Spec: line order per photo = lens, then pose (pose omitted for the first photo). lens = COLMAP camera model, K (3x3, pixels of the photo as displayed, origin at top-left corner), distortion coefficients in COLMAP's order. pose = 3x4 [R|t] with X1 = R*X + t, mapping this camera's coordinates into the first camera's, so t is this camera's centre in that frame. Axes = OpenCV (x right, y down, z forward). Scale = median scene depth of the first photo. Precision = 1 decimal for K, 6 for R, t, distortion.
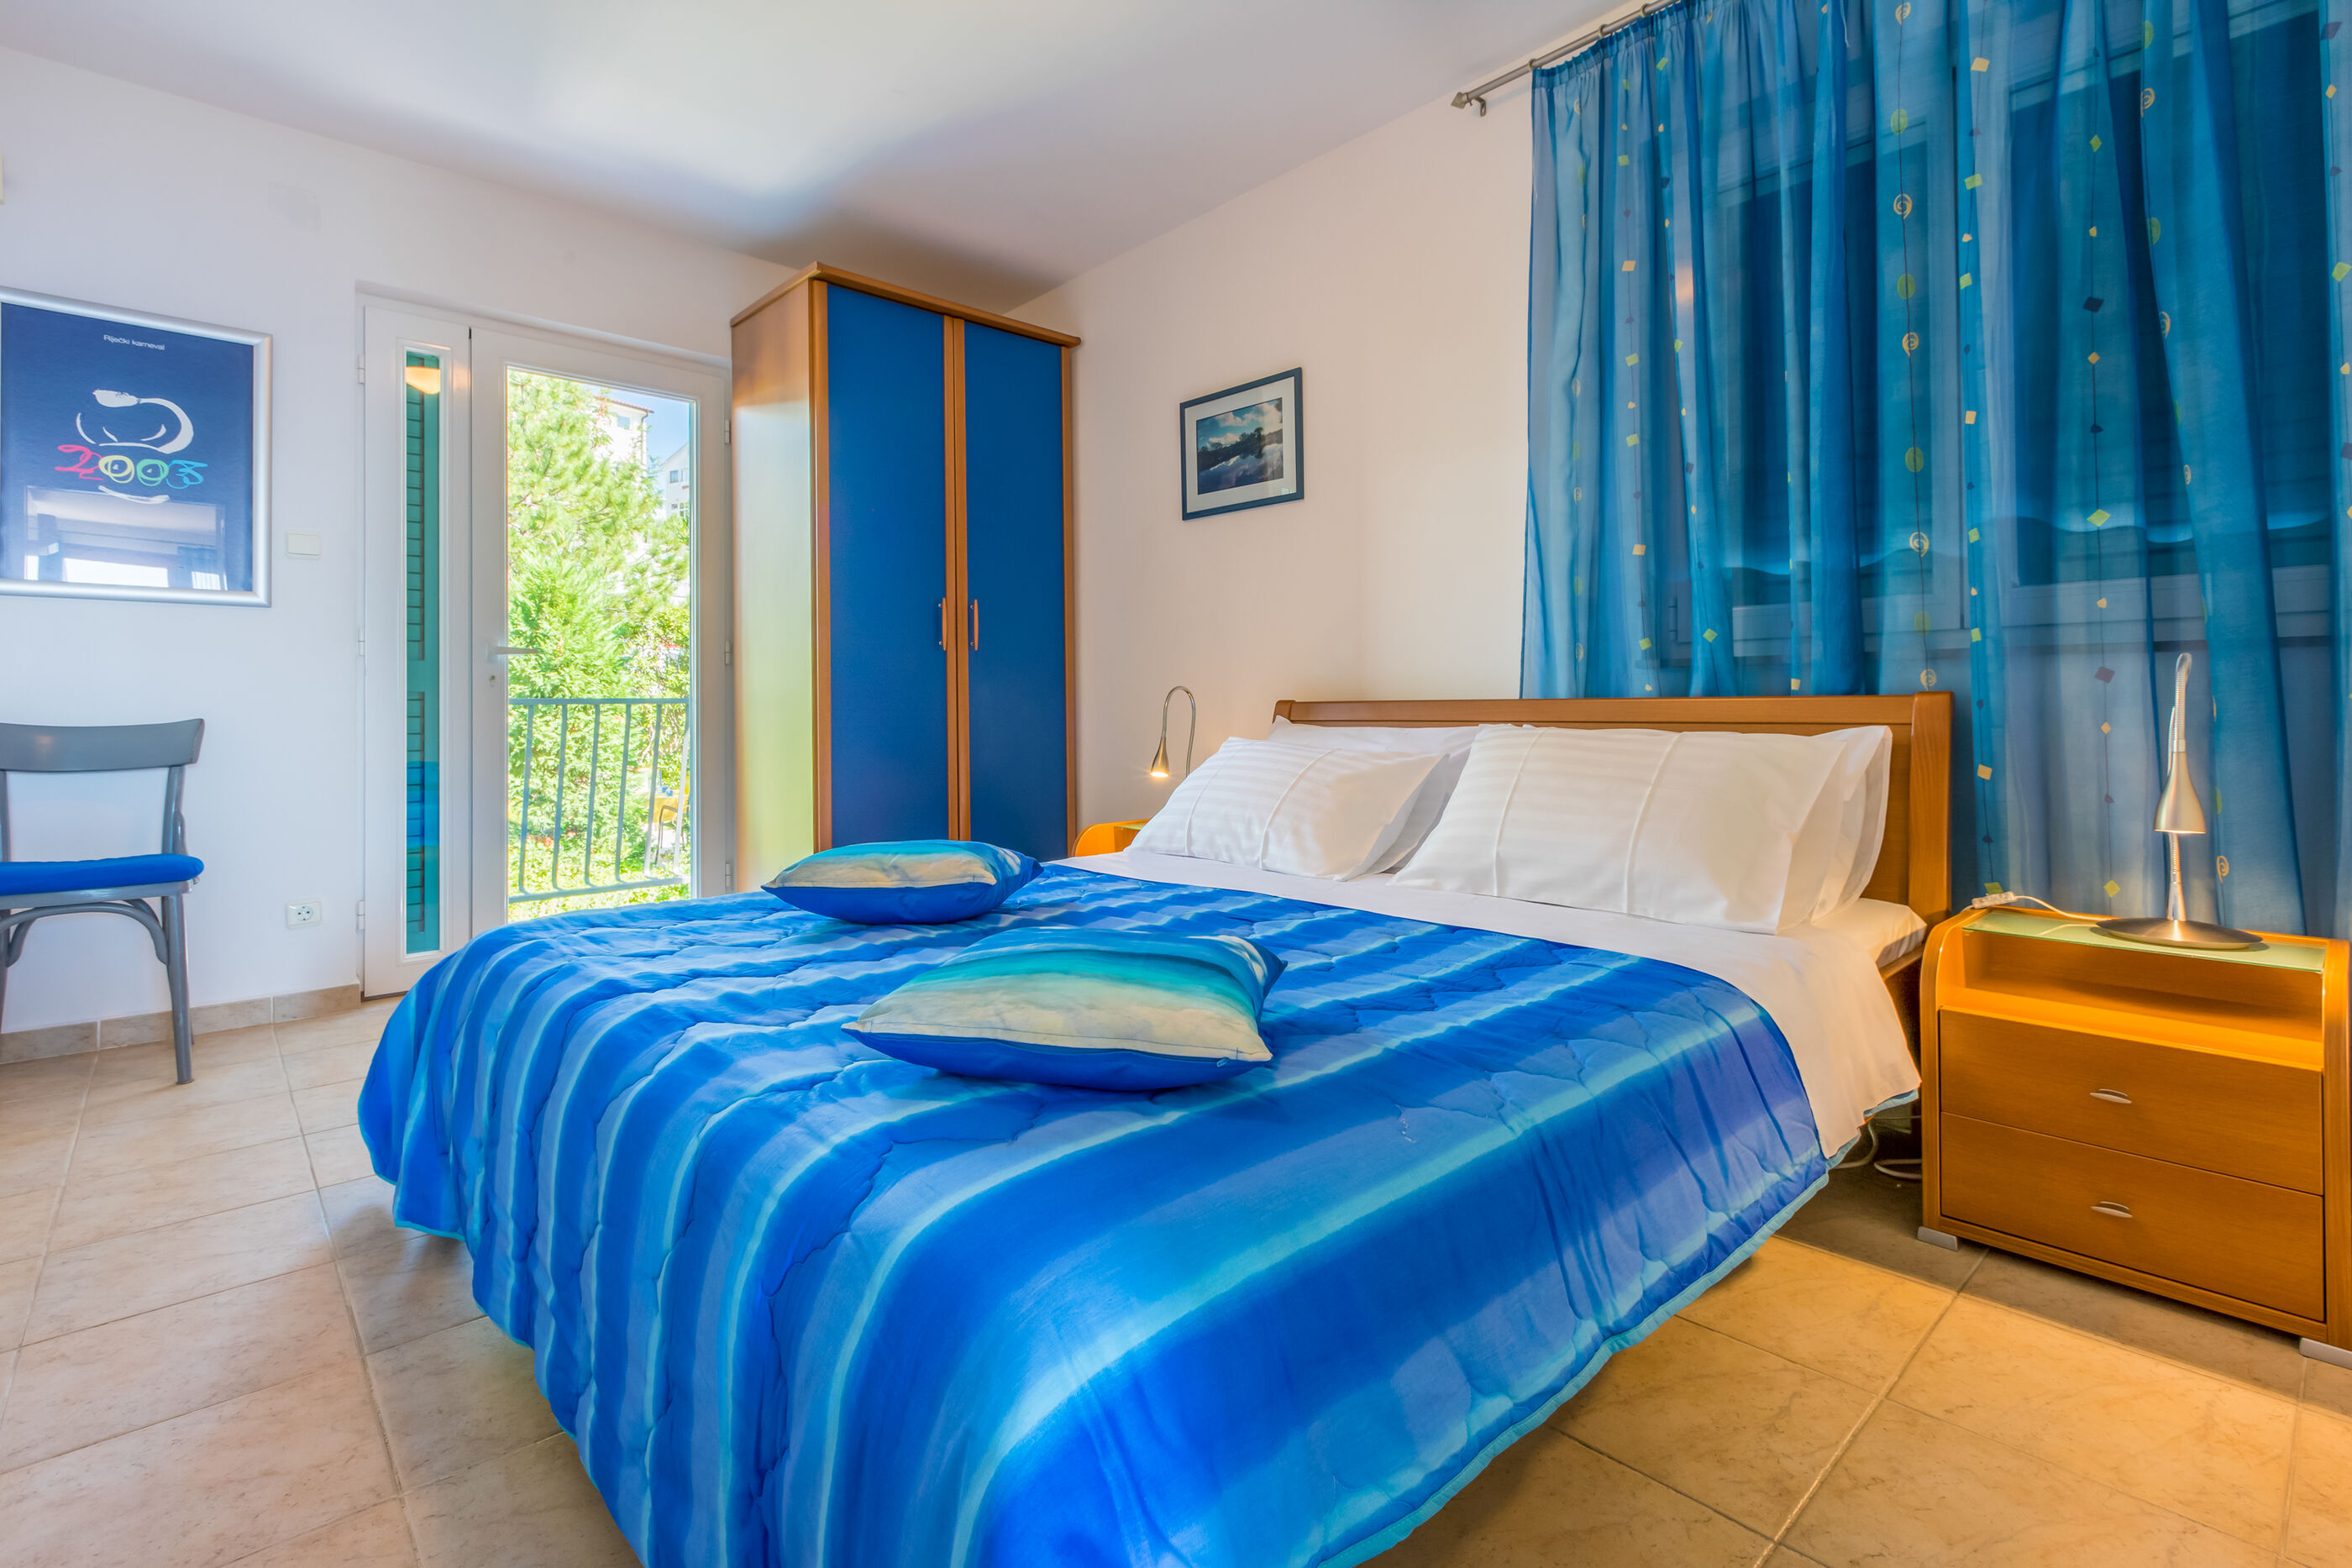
lens RADIAL K [[1097.1, 0, 1159.2], [0, 1097.1, 706.6], [0, 0, 1]] dist [-0.000377, 0.000317]
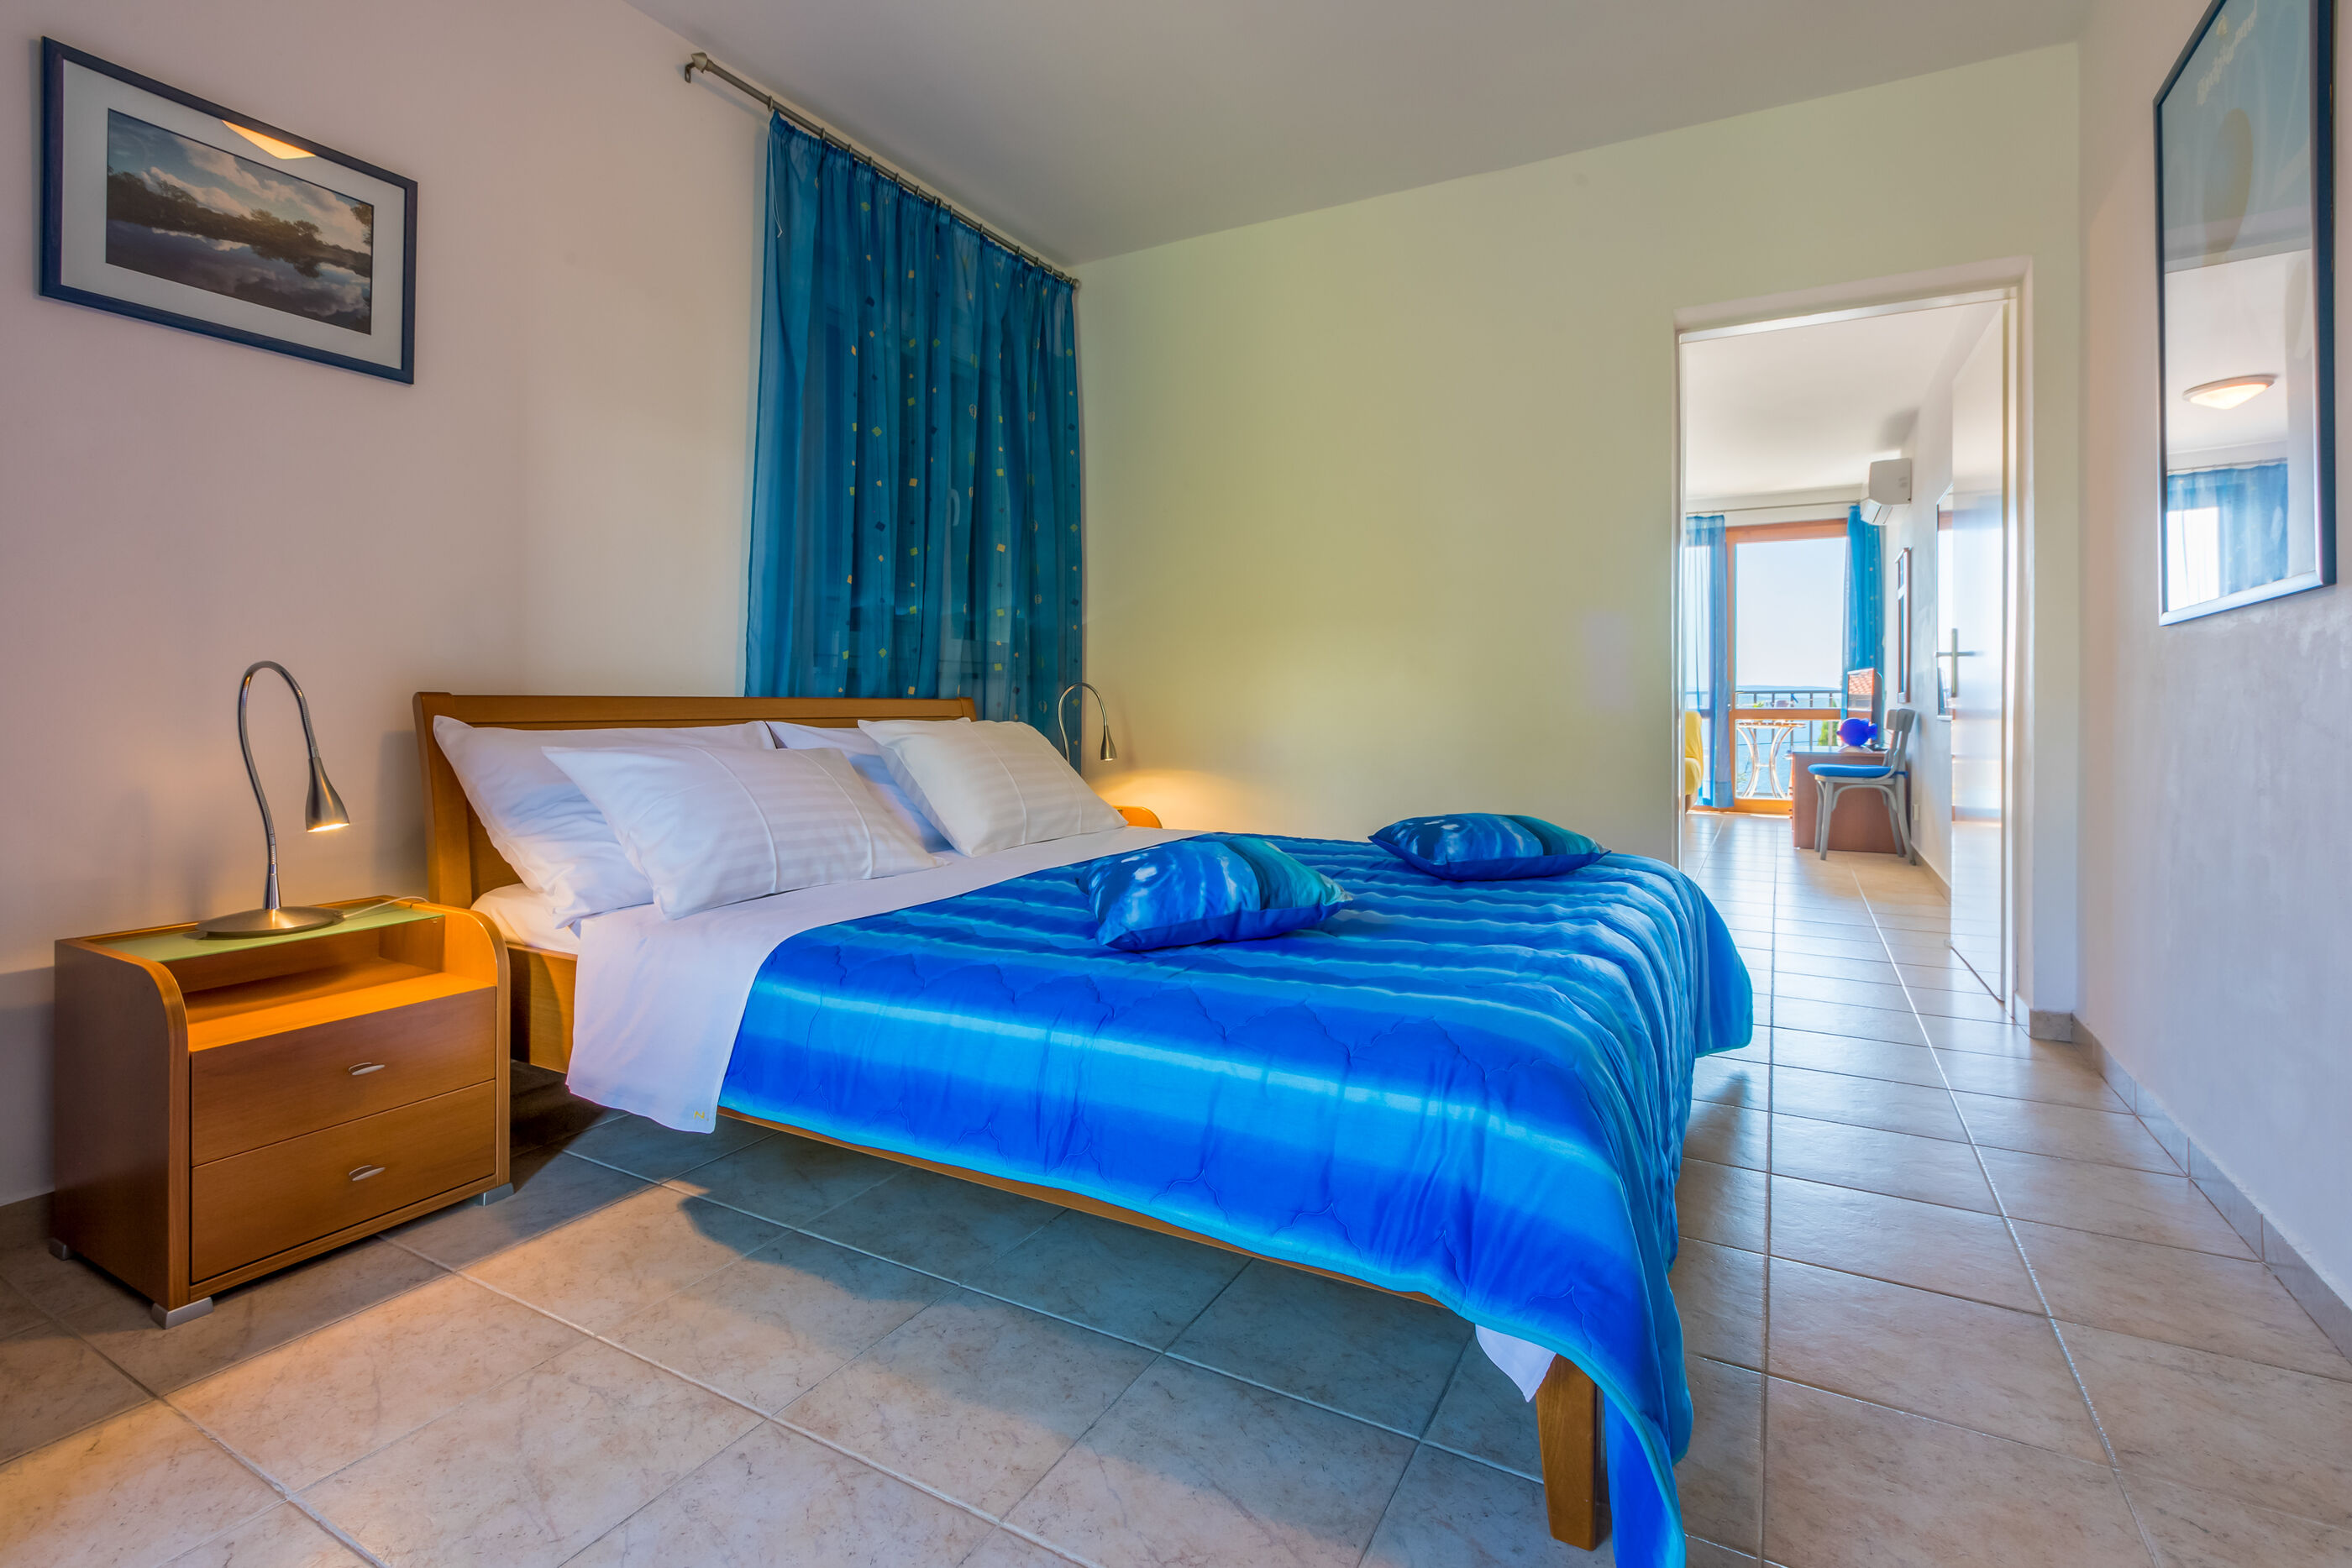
lens RADIAL K [[1097.1, 0, 1159.2], [0, 1097.1, 706.6], [0, 0, 1]] dist [-0.000377, 0.000317]
pose [[-0.319079, 0.001947, 0.947726, -0.622000], [-0.006874, 0.999967, -0.004368, 0.003628], [-0.947703, -0.007908, -0.319055, 0.769535]]
